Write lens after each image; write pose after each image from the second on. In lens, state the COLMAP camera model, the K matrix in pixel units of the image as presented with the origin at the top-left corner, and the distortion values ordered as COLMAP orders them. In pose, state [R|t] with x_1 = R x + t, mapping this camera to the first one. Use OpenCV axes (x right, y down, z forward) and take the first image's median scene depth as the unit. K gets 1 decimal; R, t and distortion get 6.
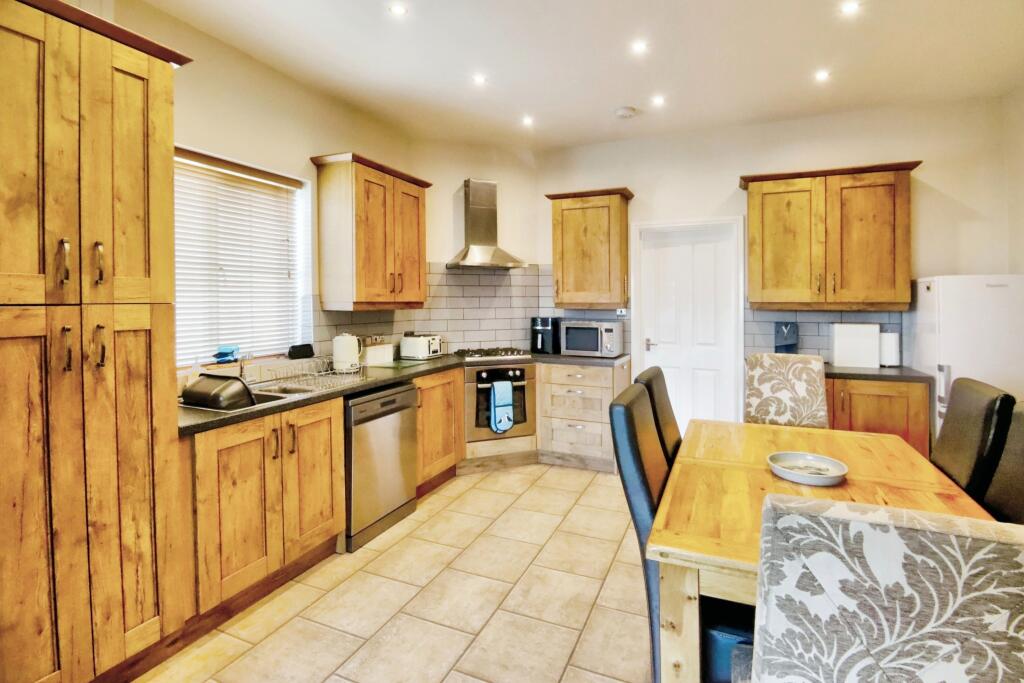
lens RADIAL K [[493.6, 0, 514.3], [0, 493.6, 310.9], [0, 0, 1]] dist [0.000394, 0.000107]
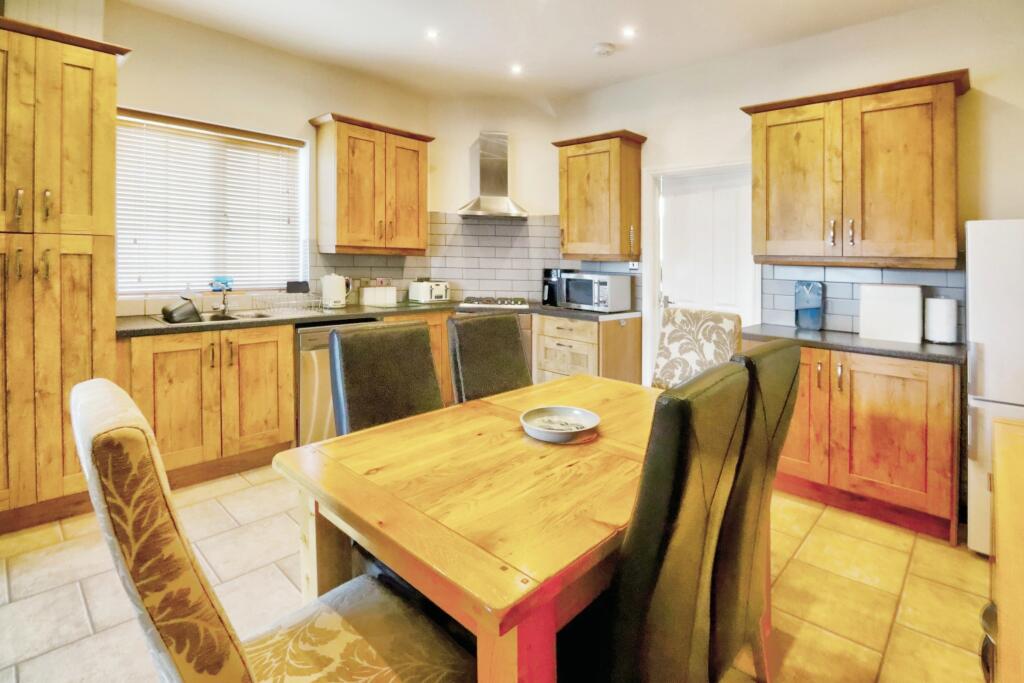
lens RADIAL K [[500.5, 0, 513.6], [0, 500.5, 267.2], [0, 0, 1]] dist [-0.001103, -0.000441]
pose [[0.940335, 0.029350, -0.338981, 0.415551], [-0.032240, 0.999476, -0.002897, 0.020249], [0.338719, 0.013653, 0.940789, 0.056739]]
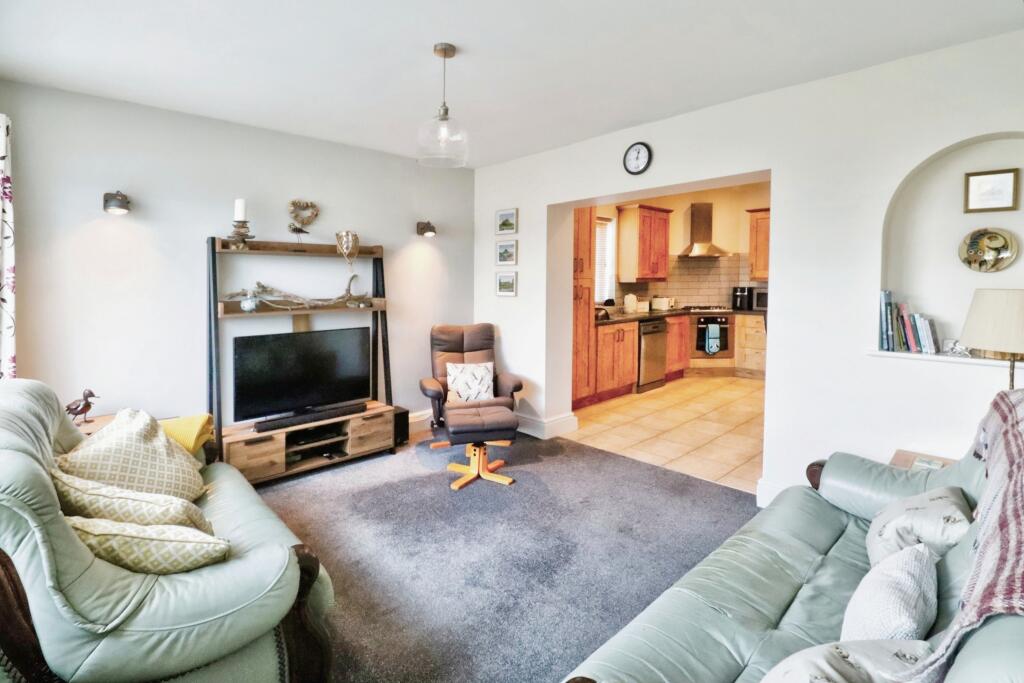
lens RADIAL K [[484.6, 0, 505.7], [0, 484.6, 323.9], [0, 0, 1]] dist [-0.000481, -0.000115]
pose [[0.920101, 0.028471, -0.390645, -0.035597], [0.000377, 0.997290, 0.073573, 0.020827], [0.391681, -0.067842, 0.917596, -0.953351]]
